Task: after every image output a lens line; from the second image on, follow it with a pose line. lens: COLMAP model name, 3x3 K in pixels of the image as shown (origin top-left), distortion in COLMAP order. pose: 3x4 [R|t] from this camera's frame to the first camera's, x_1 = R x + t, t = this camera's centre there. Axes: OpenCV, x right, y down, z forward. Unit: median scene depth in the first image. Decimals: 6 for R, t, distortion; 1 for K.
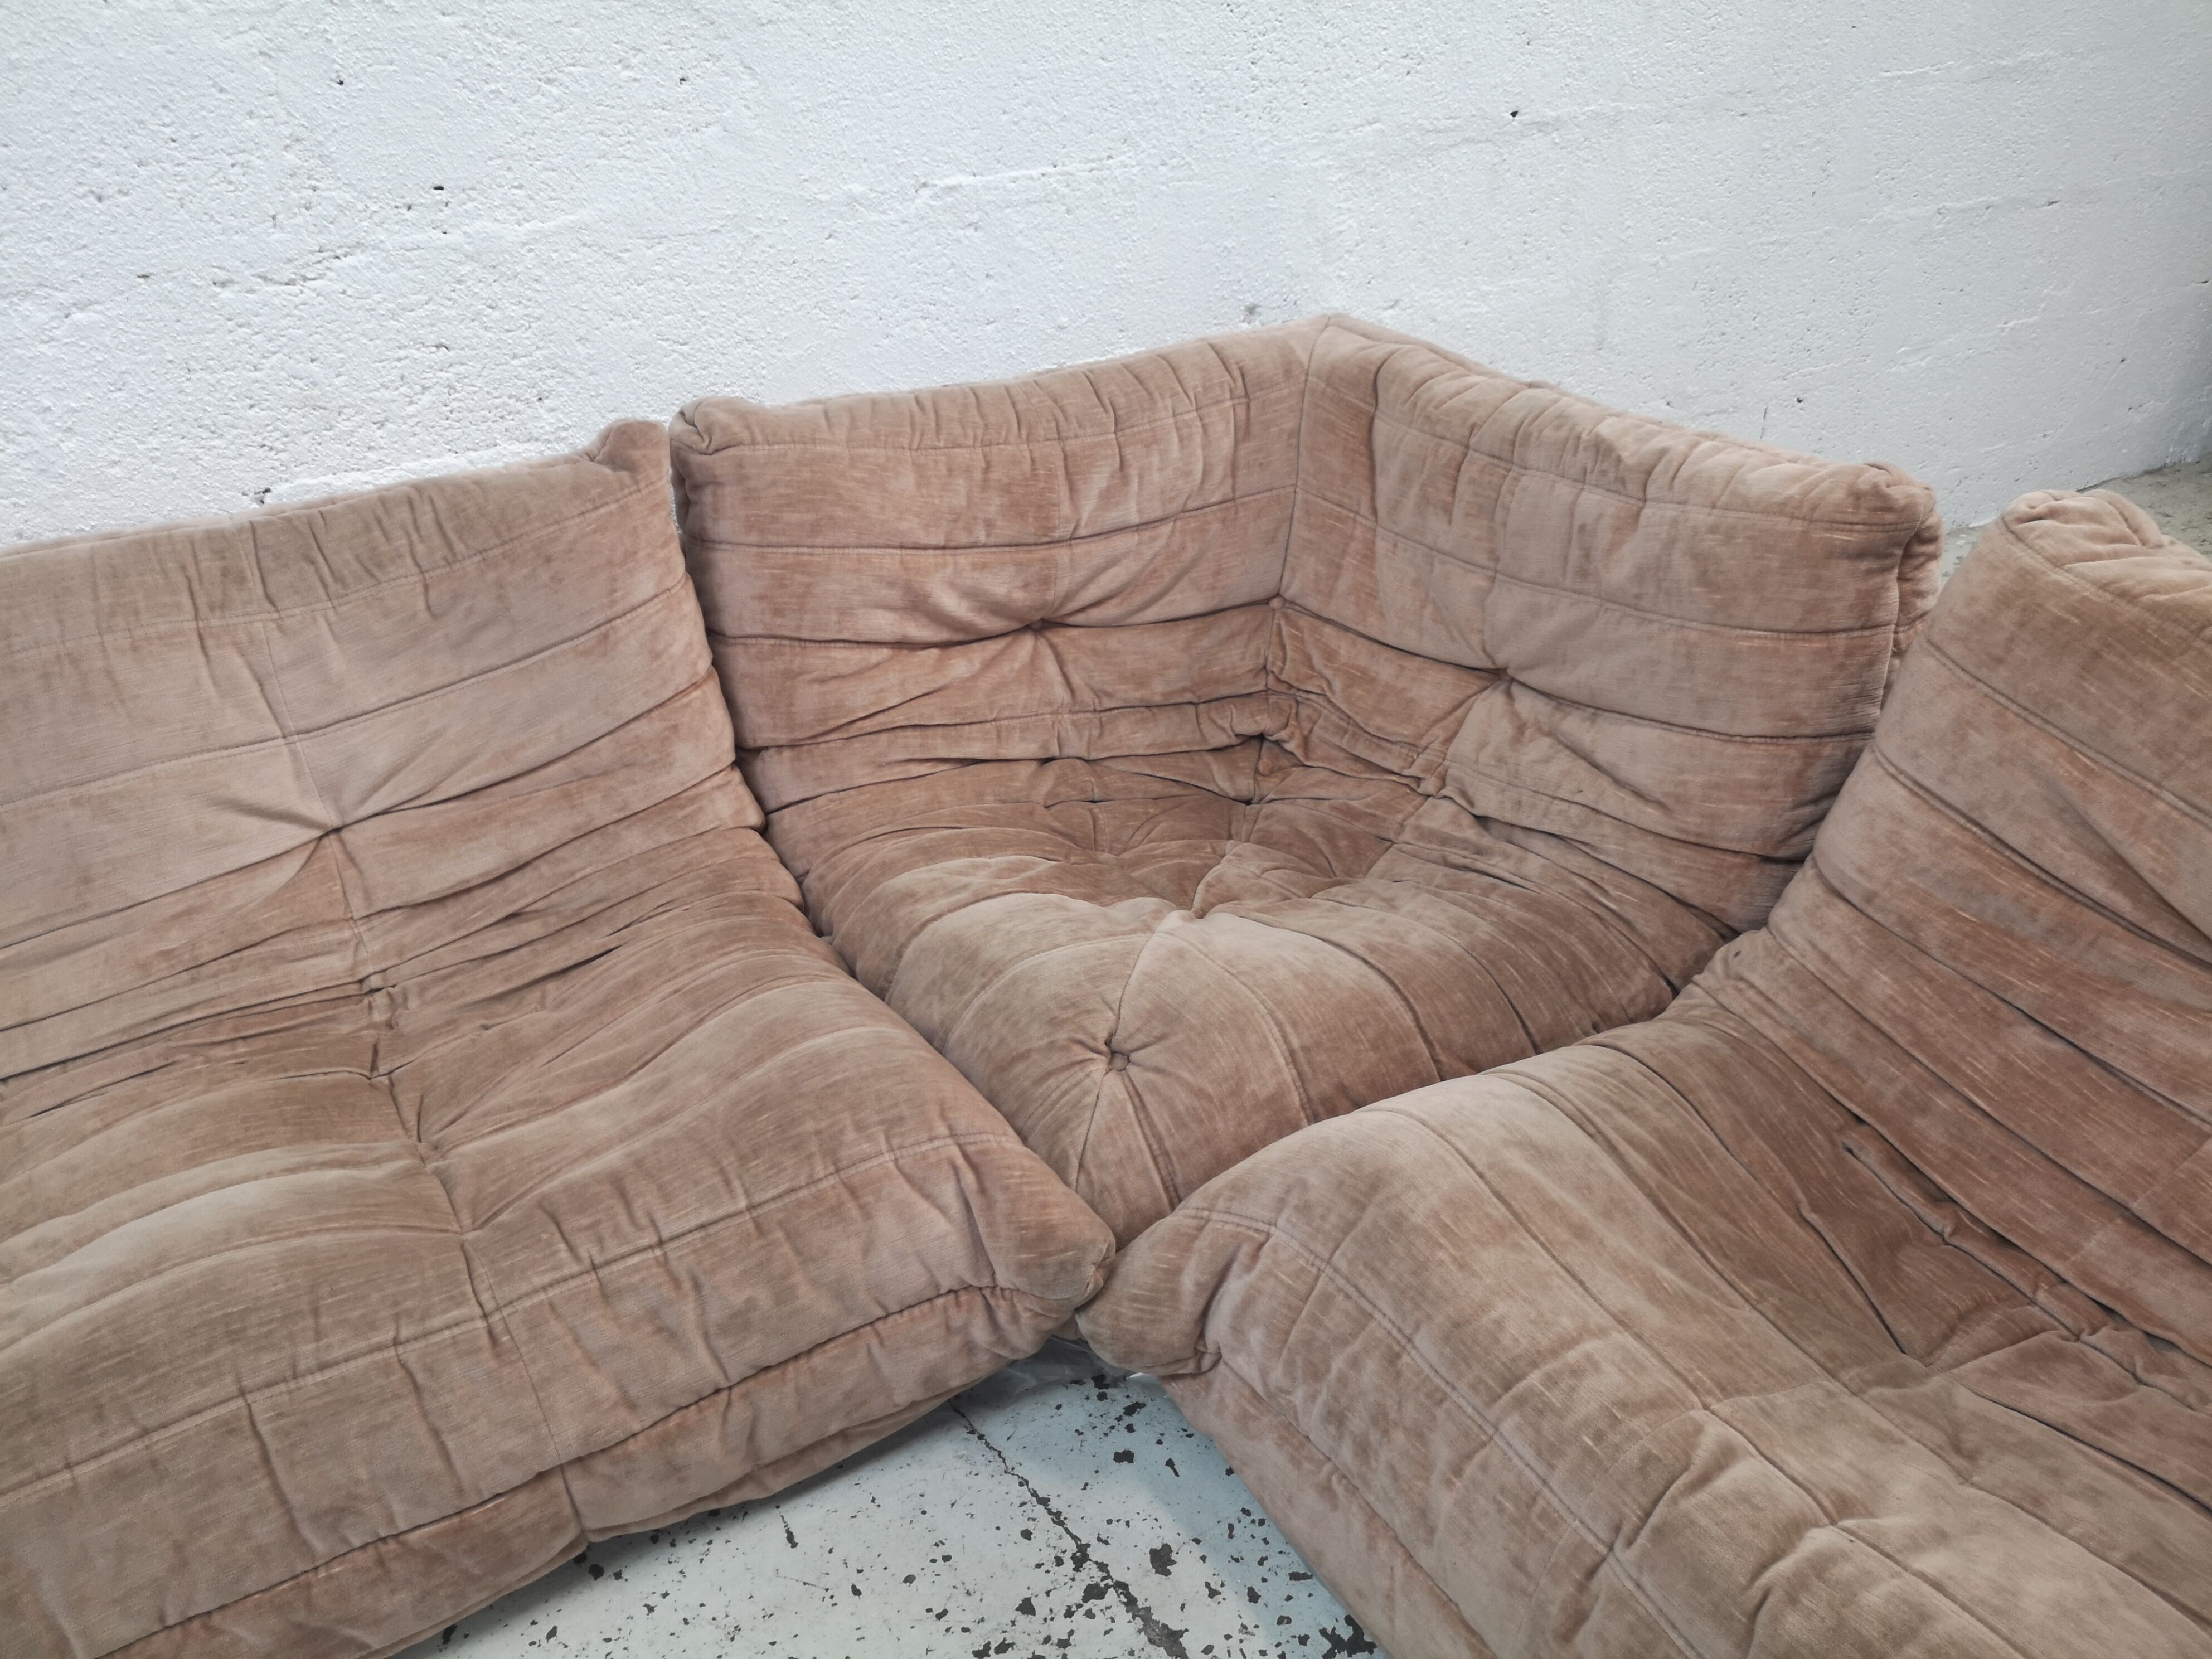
lens RADIAL K [[1721.6, 0, 1104.4], [0, 1721.6, 831.2], [0, 0, 1]] dist [0.095418, -0.128589]
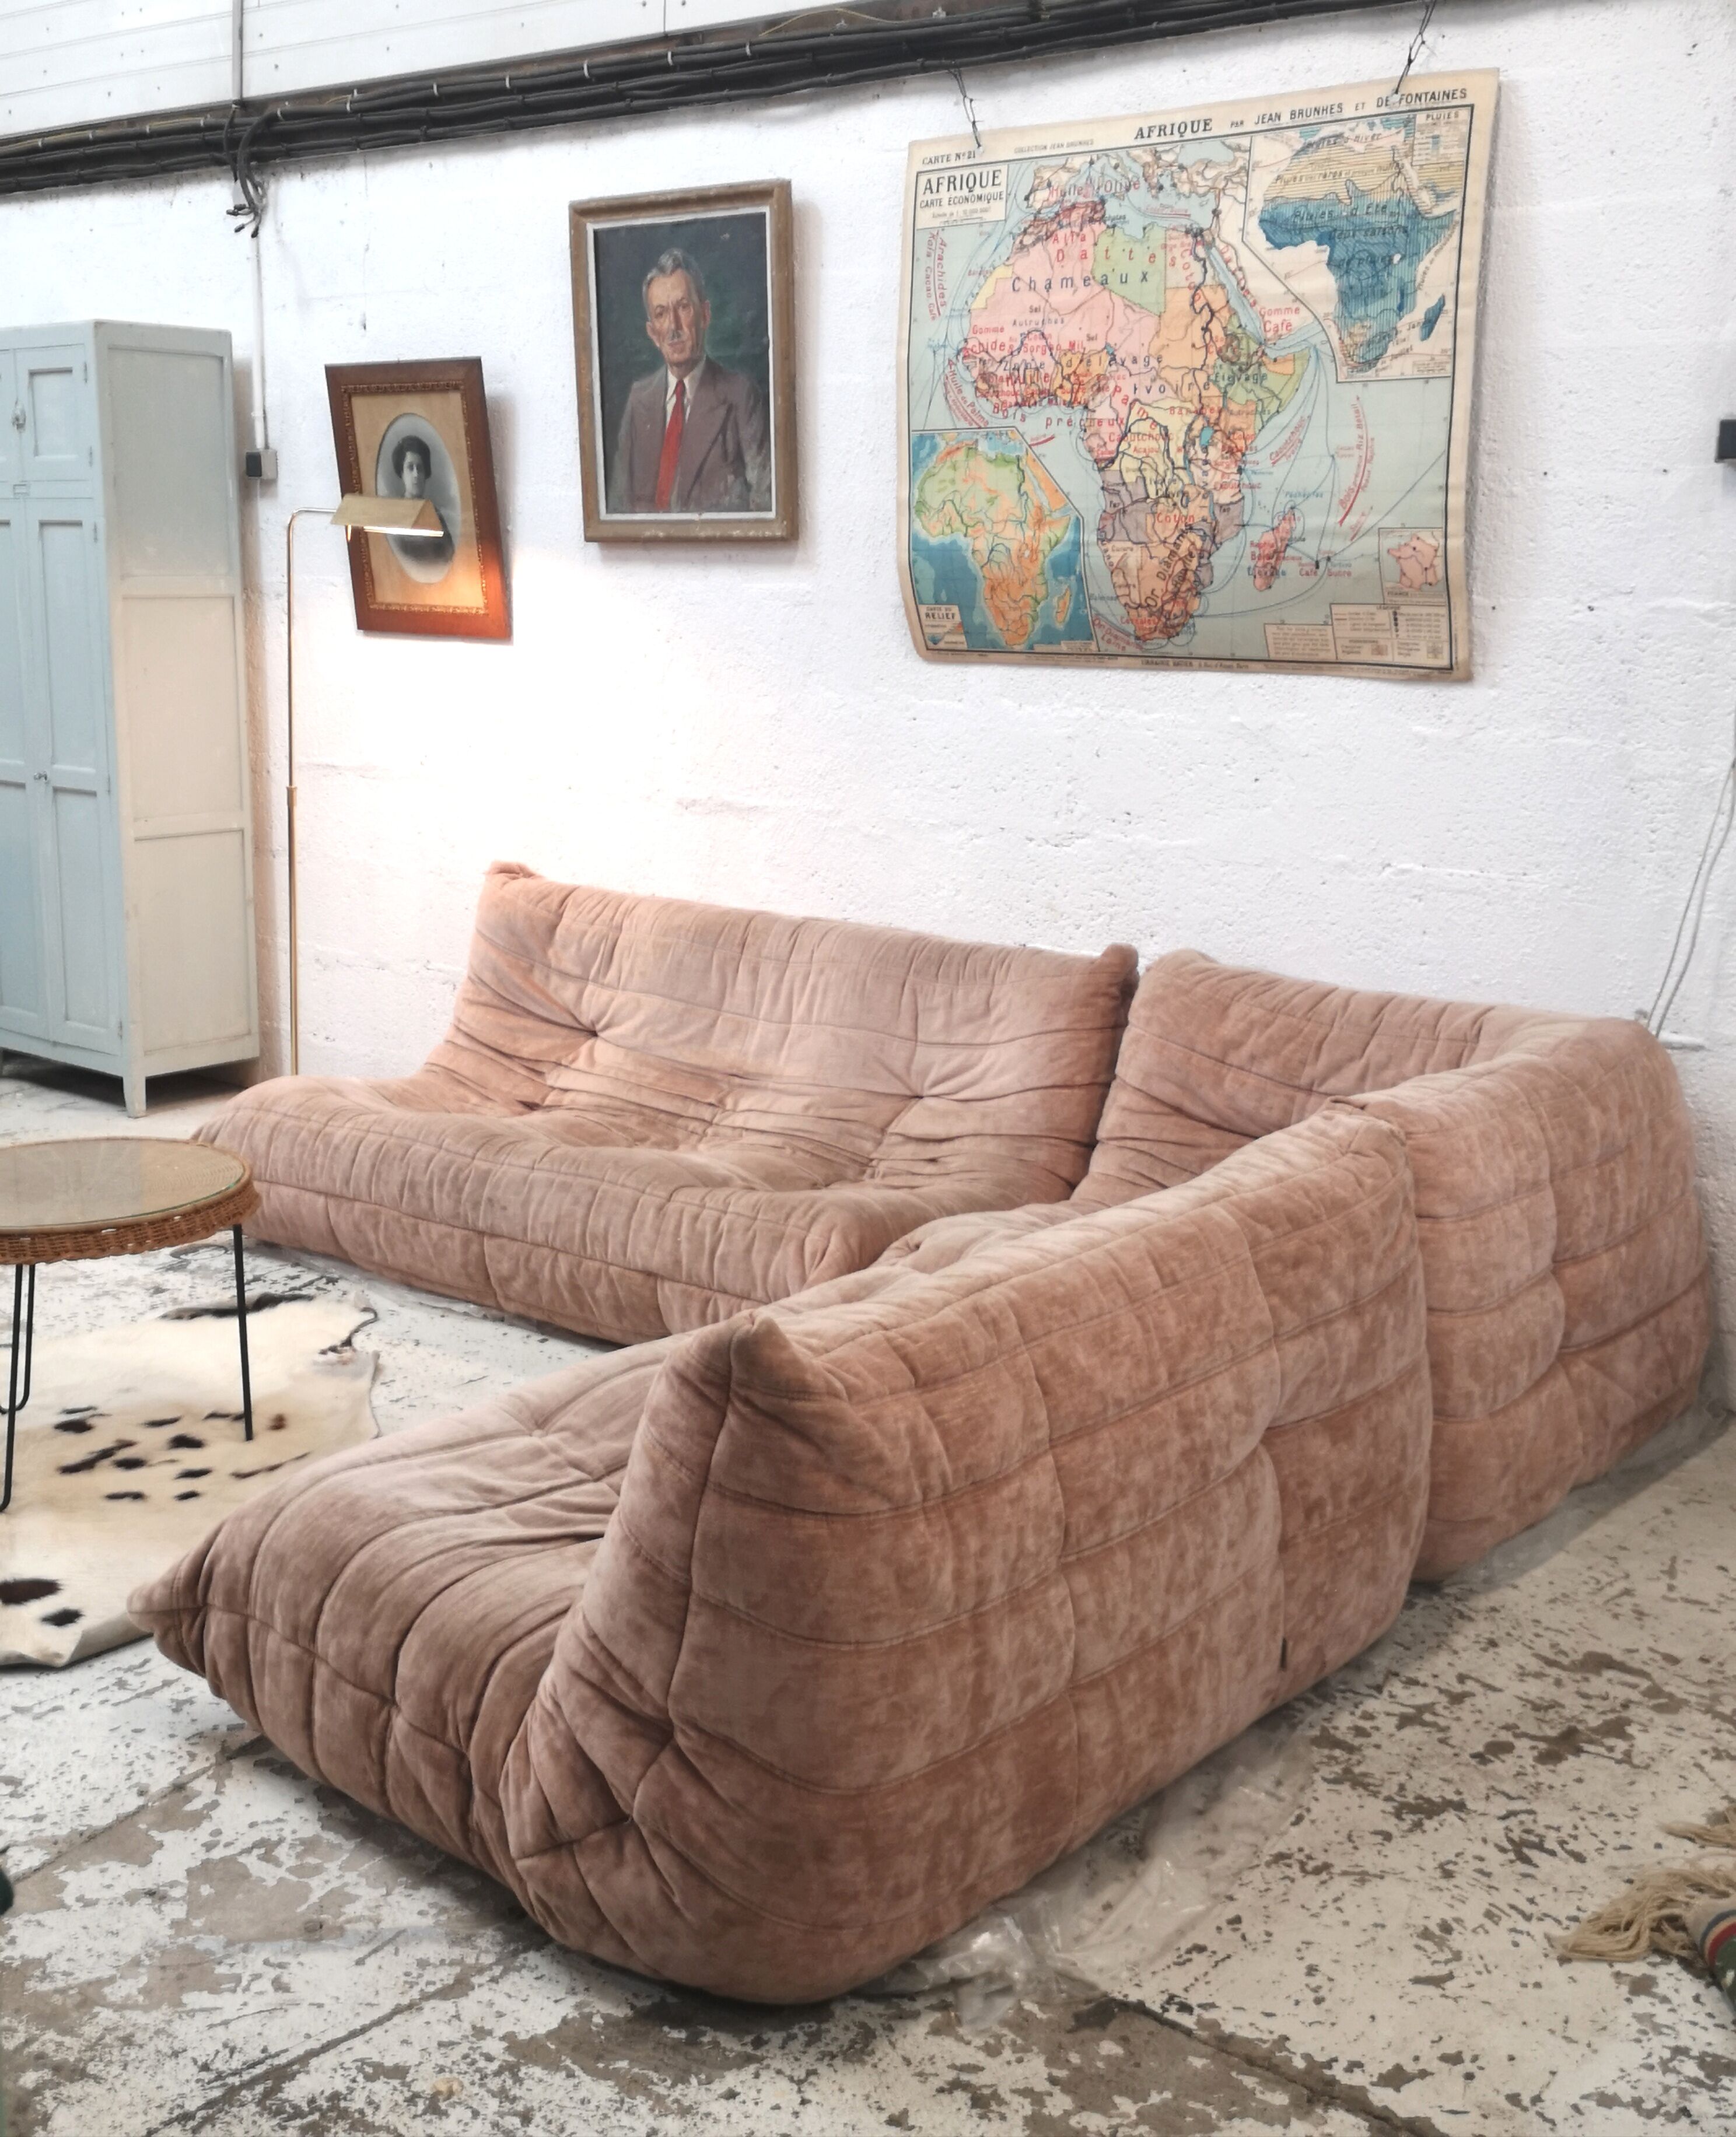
lens RADIAL K [[2505.1, 0, 868.0], [0, 2505.1, 969.0], [0, 0, 1]] dist [0.085559, -0.093039]
pose [[0.357787, 0.189951, -0.914280, 1.935660], [-0.473471, 0.880806, -0.002288, -0.087207], [0.804869, 0.433703, 0.405077, -0.214161]]
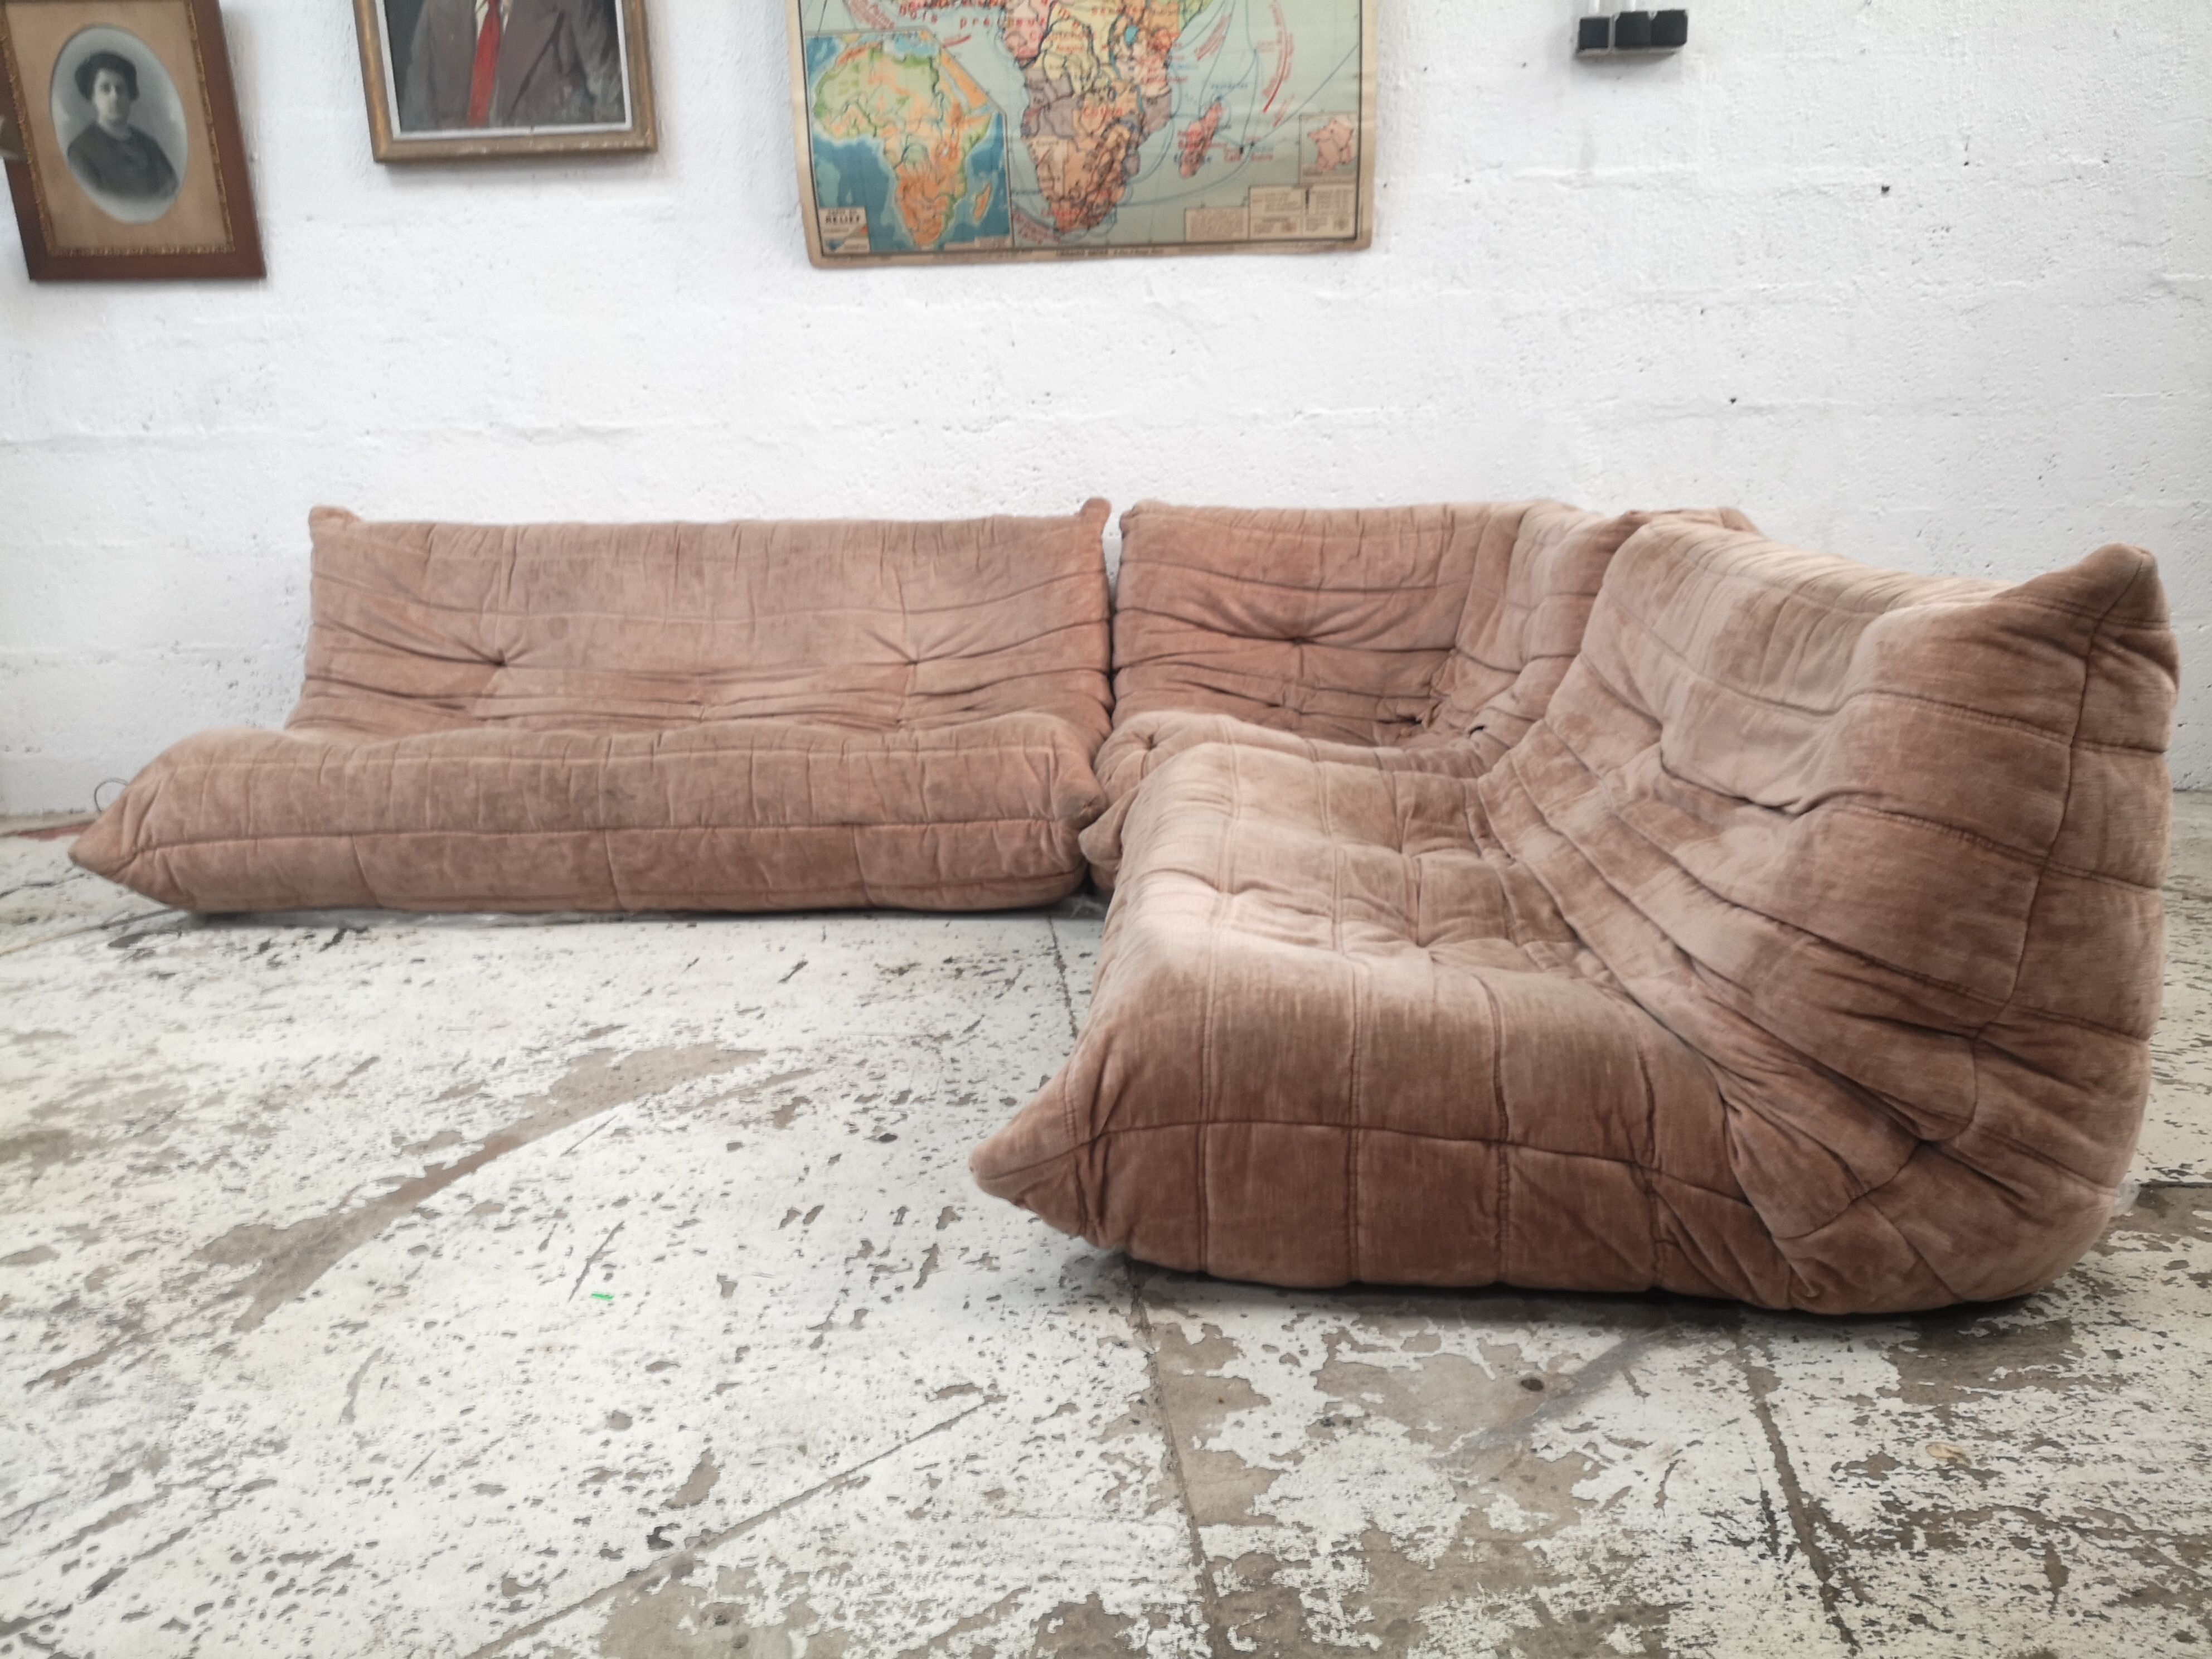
lens RADIAL K [[1721.6, 0, 1104.4], [0, 1721.6, 831.2], [0, 0, 1]] dist [0.095418, -0.128589]
pose [[0.839813, 0.128245, -0.527510, 0.832700], [-0.267500, 0.943301, -0.196539, 0.512568], [0.472395, 0.306165, 0.826502, -0.523105]]
